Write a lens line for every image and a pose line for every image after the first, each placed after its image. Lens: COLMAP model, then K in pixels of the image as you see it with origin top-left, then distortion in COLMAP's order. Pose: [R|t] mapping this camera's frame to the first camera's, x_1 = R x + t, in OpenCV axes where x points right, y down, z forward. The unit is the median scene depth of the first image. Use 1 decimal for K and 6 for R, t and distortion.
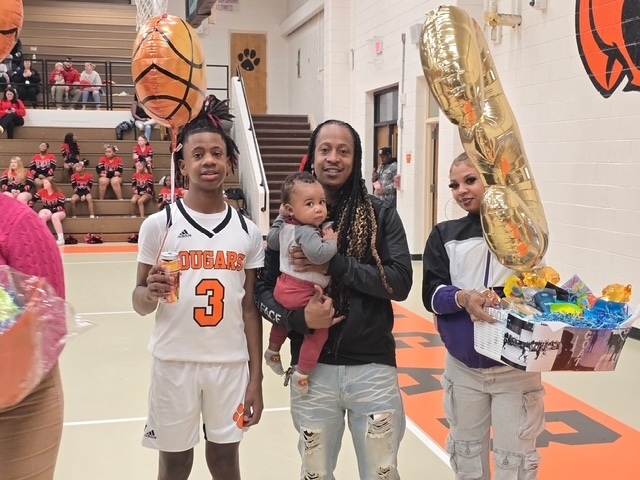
lens RADIAL K [[868.5, 0, 316.2], [0, 868.5, 241.7], [0, 0, 1]] dist [0.066638, 0.000000]
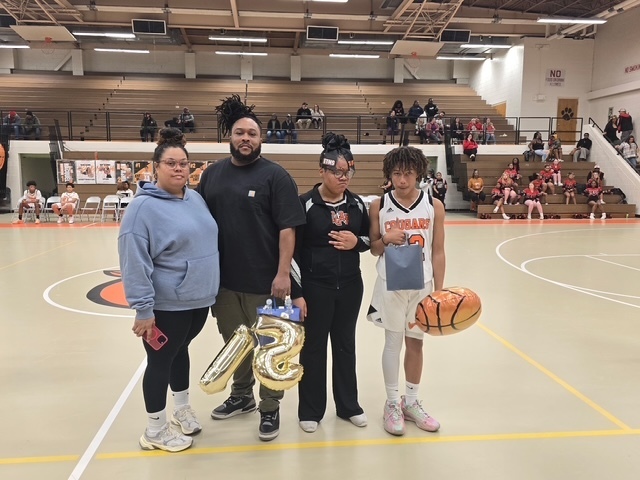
lens RADIAL K [[530.4, 0, 316.1], [0, 530.4, 238.2], [0, 0, 1]] dist [0.074320, -0.072140]
pose [[0.993695, 0.012343, -0.111439, -0.573143], [-0.009201, 0.999547, 0.028661, 0.013843], [0.111743, -0.027455, 0.993358, -0.152663]]
